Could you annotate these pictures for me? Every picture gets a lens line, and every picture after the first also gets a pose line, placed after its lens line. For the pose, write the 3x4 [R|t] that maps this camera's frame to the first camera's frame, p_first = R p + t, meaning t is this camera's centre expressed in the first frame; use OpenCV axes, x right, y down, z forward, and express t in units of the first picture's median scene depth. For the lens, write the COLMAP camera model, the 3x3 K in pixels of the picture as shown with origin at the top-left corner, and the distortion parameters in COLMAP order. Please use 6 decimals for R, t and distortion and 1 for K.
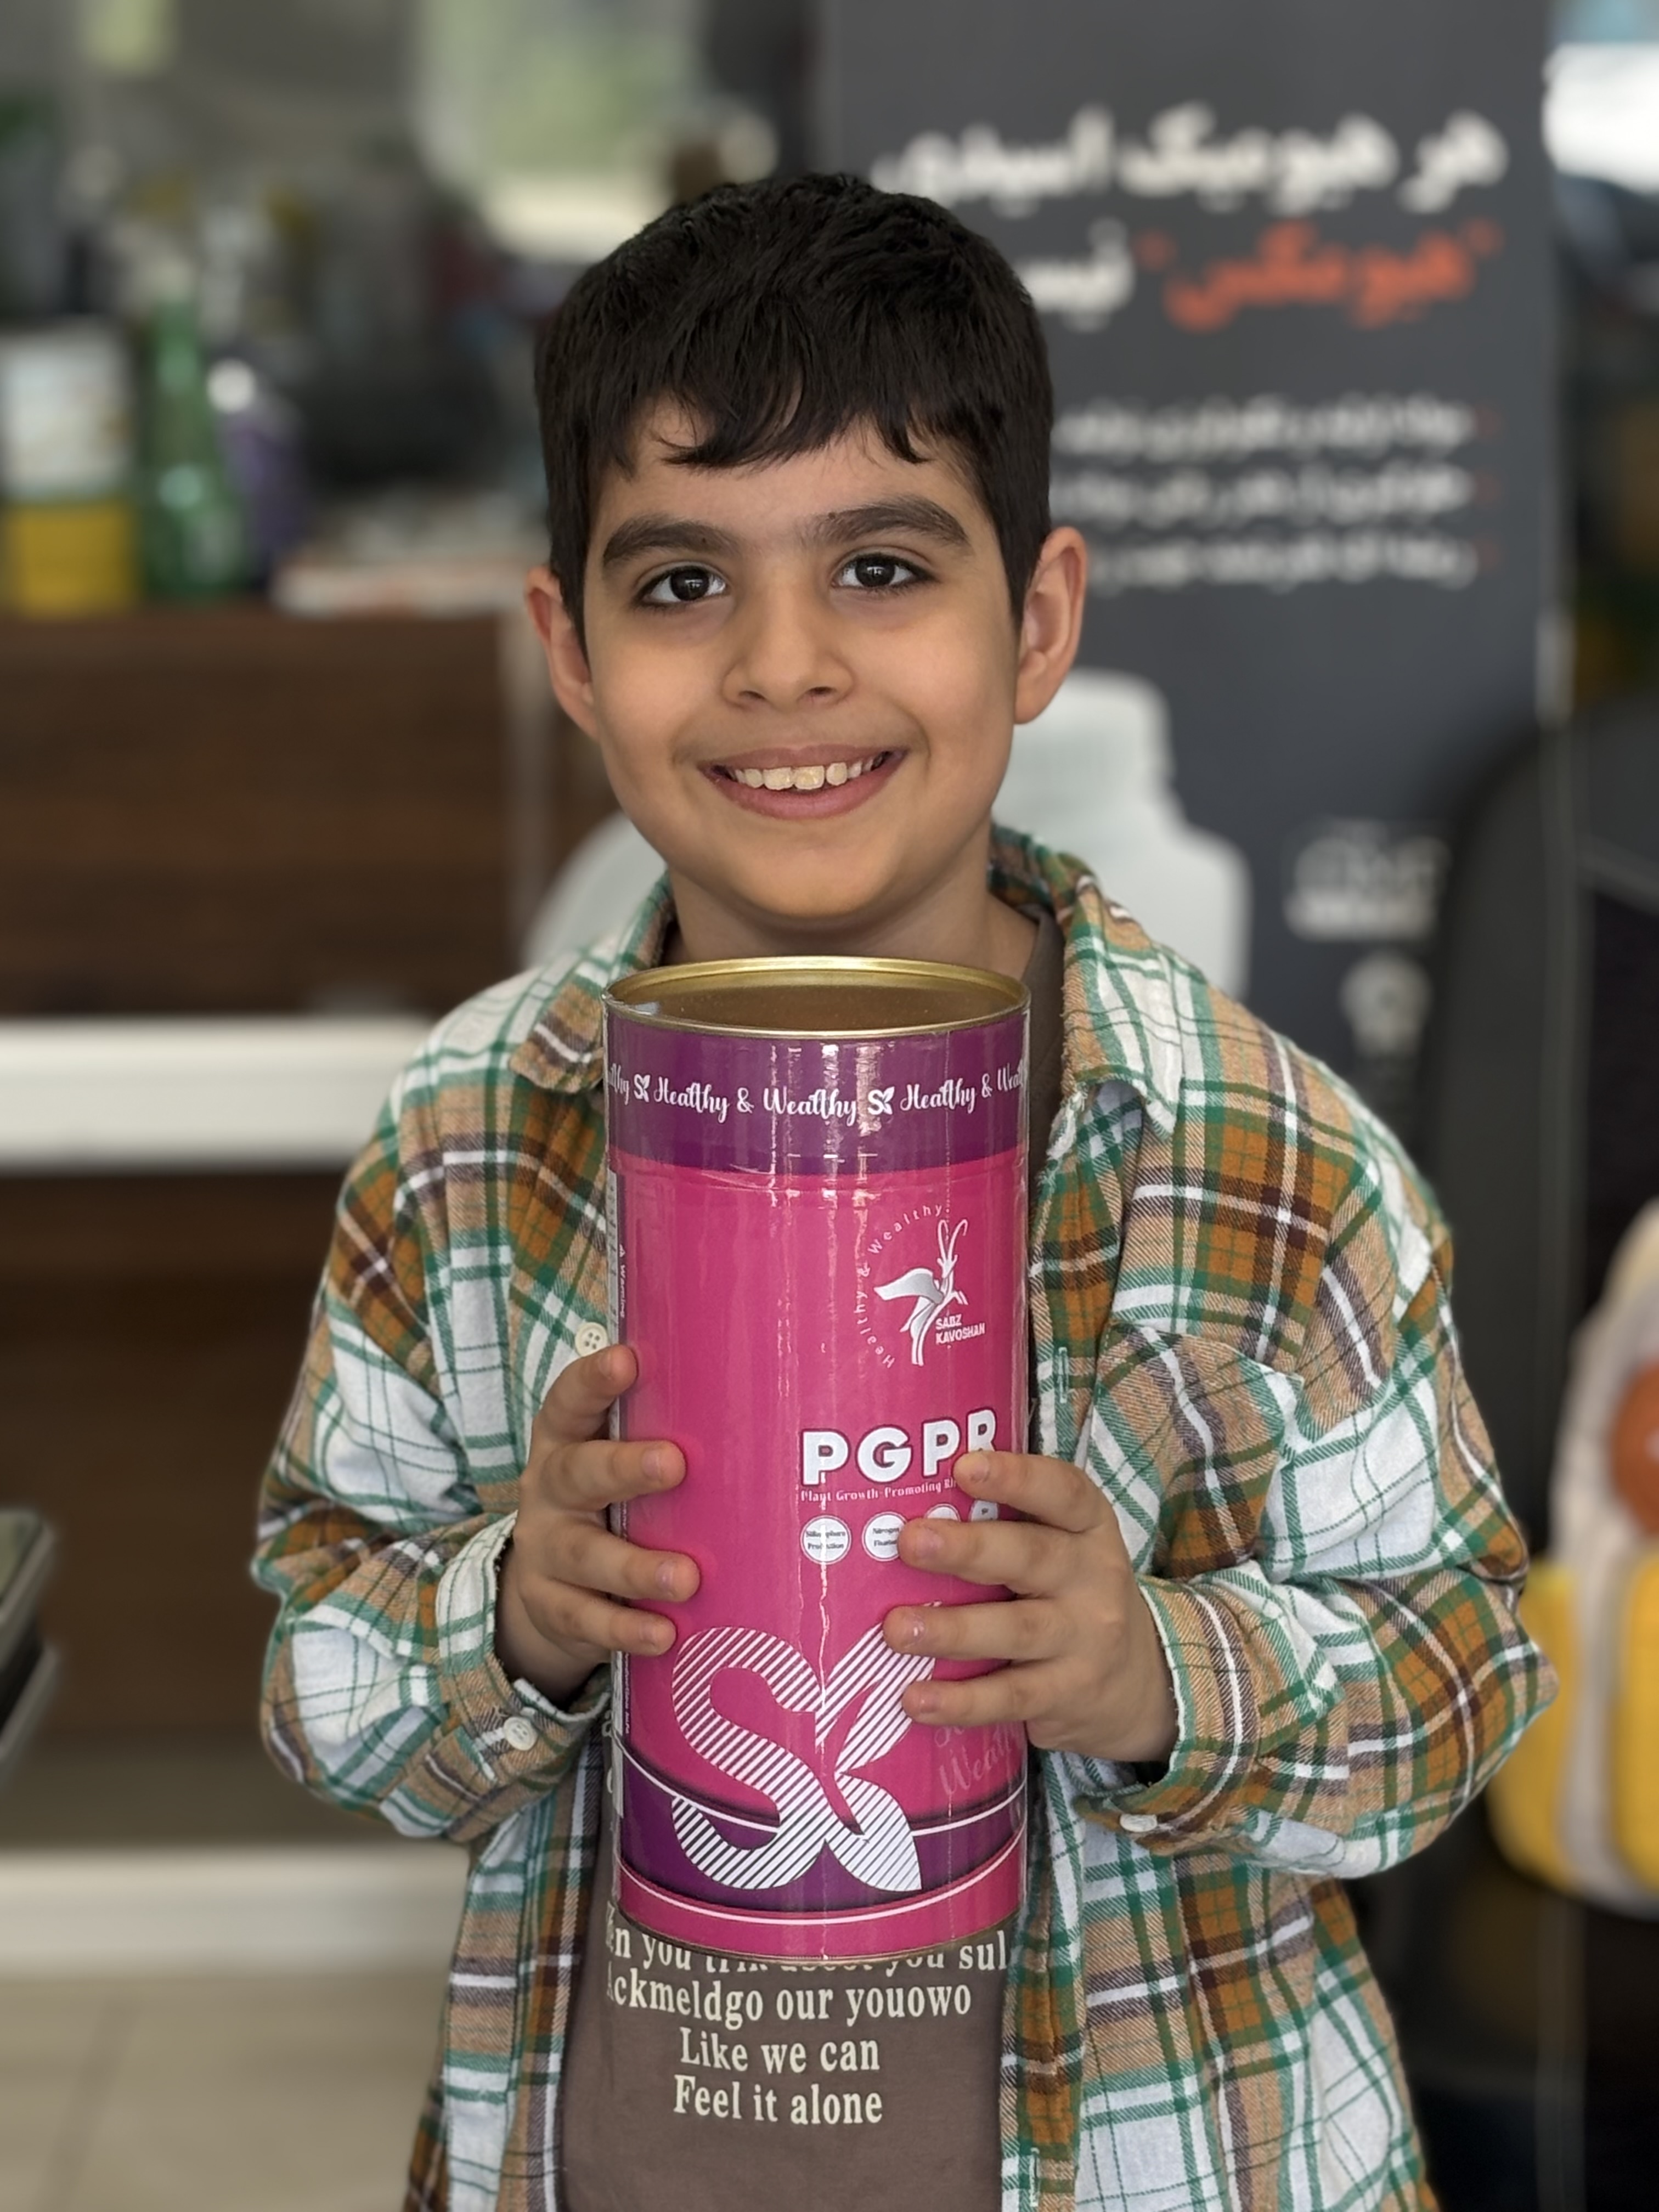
lens RADIAL K [[5074.5, 0, 829.5], [0, 5074.5, 1106.0], [0, 0, 1]] dist [0.264450, -0.676205]
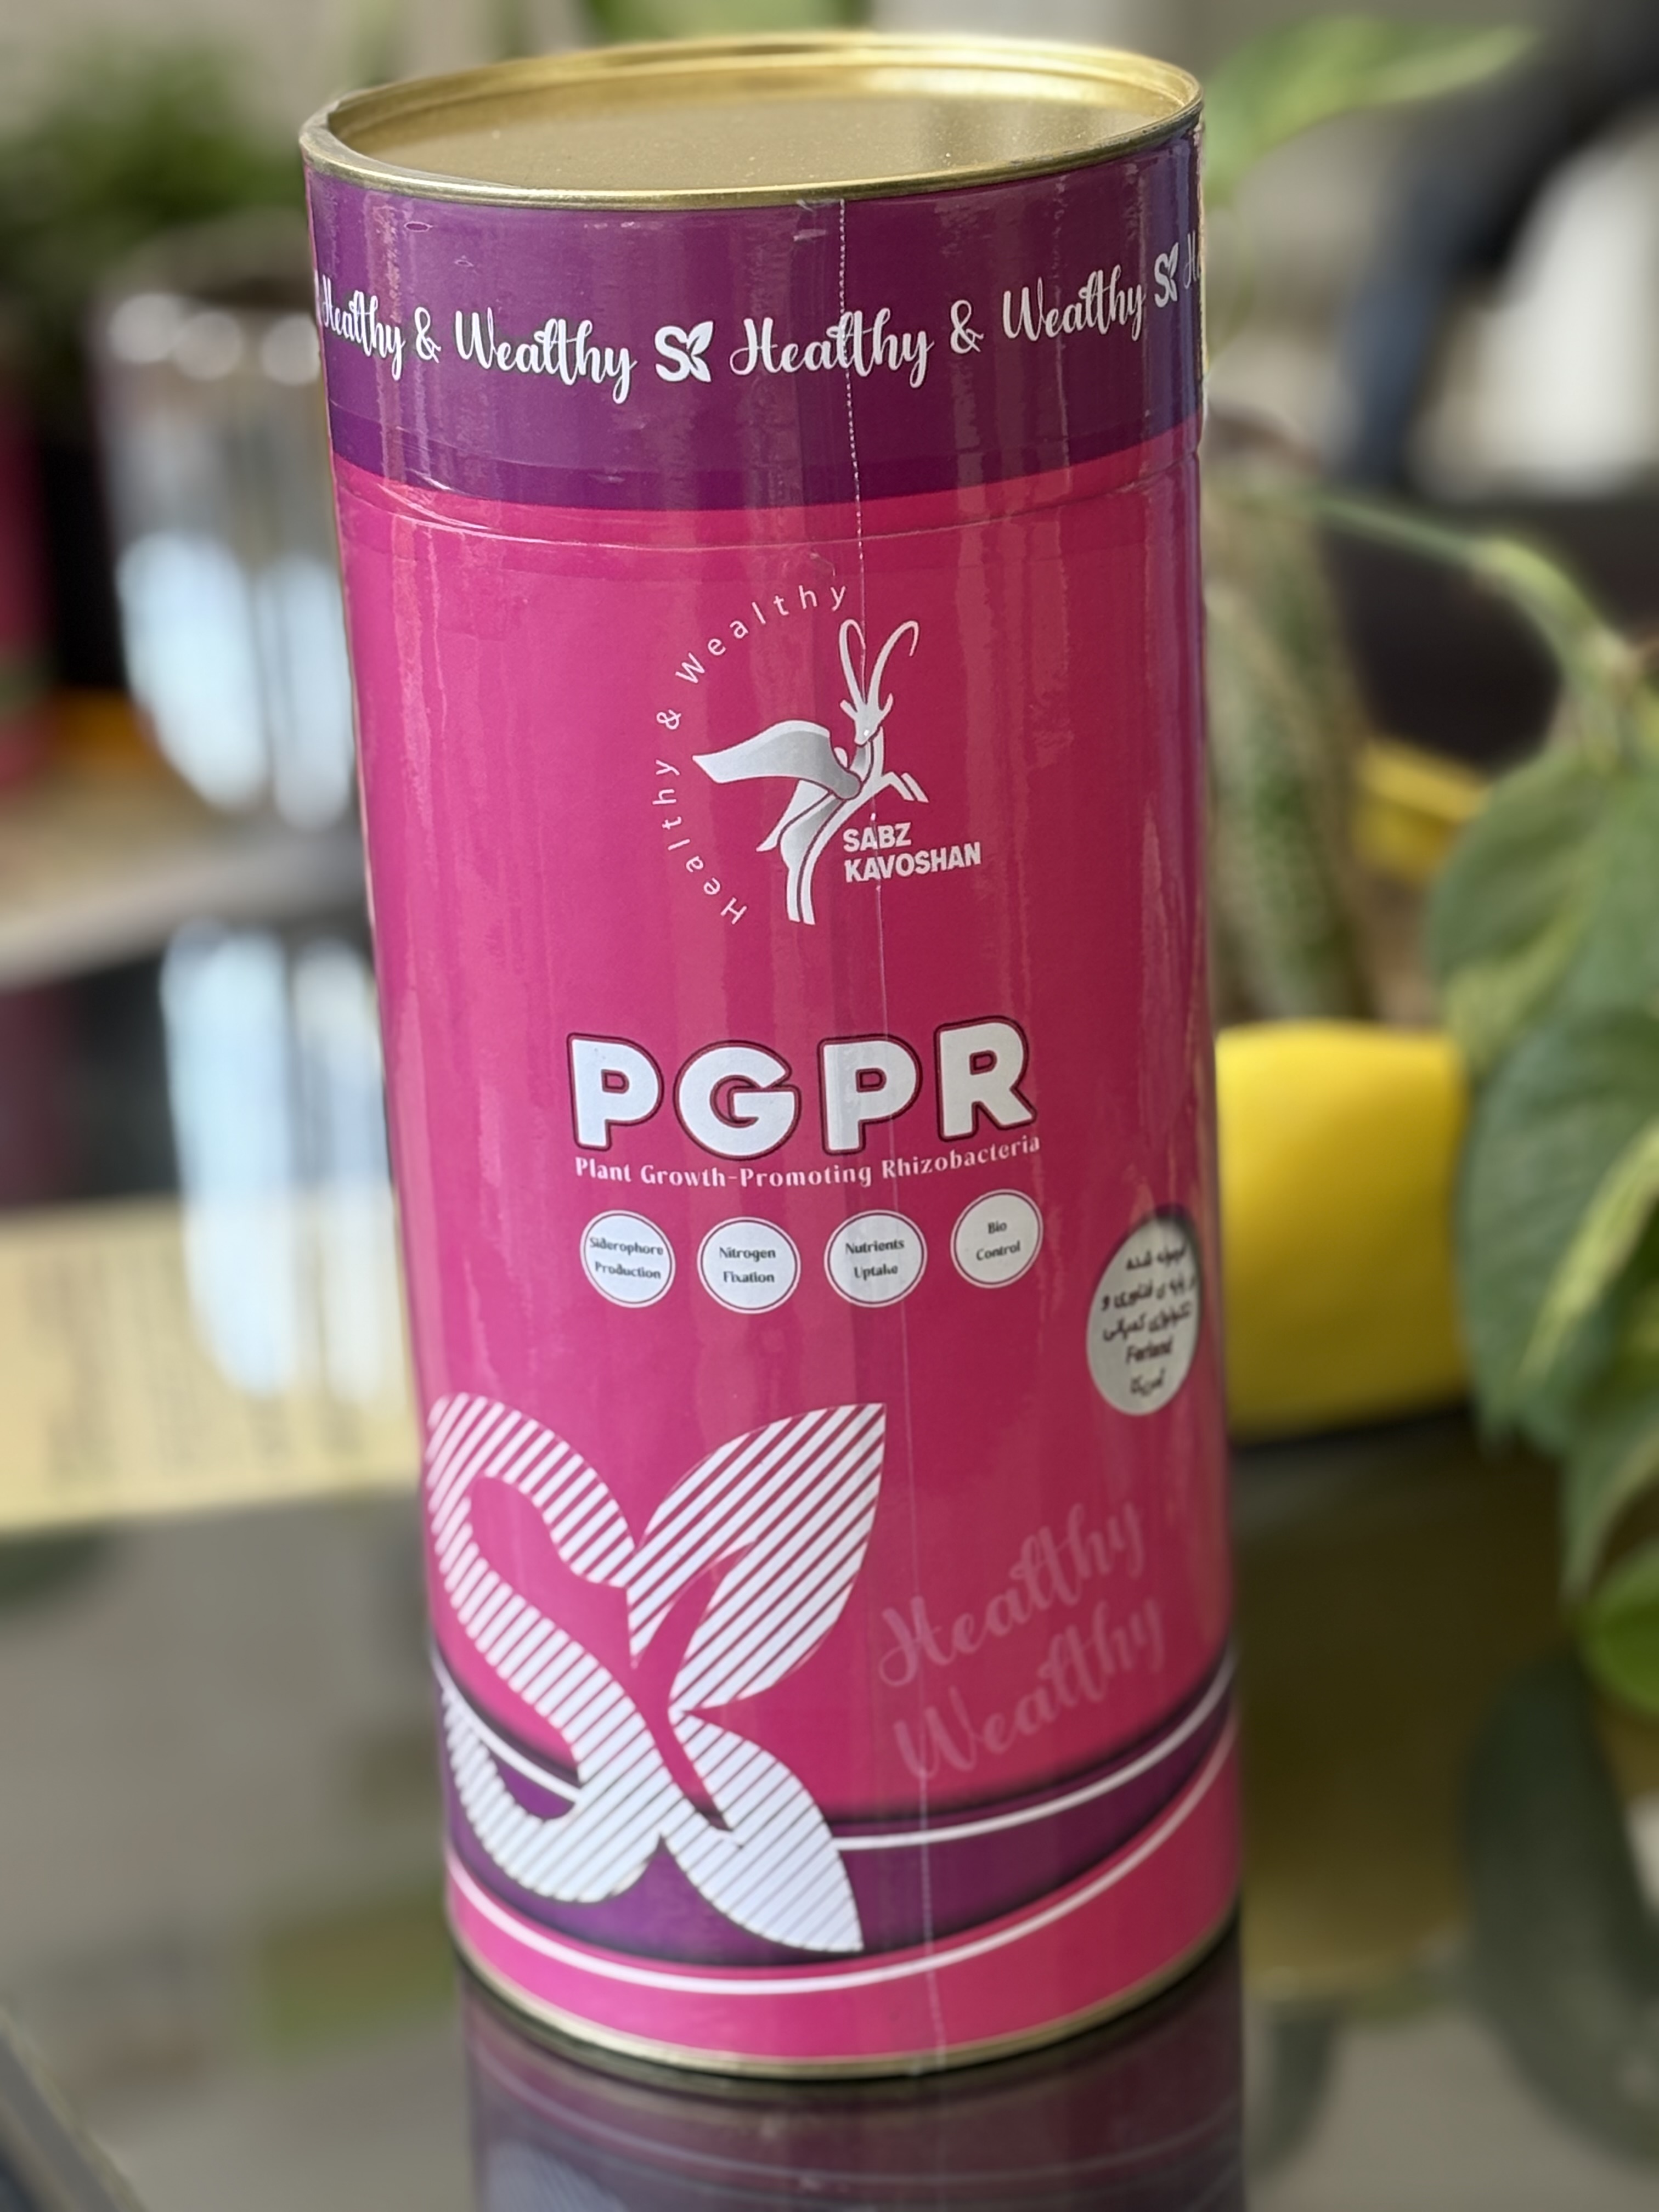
lens RADIAL K [[5074.5, 0, 829.5], [0, 5074.5, 1106.0], [0, 0, 1]] dist [0.264450, -0.676205]
pose [[0.898931, 0.113396, -0.423160, 0.220175], [-0.039411, 0.982935, 0.179681, -0.017004], [0.436314, -0.144844, 0.888060, 0.578108]]
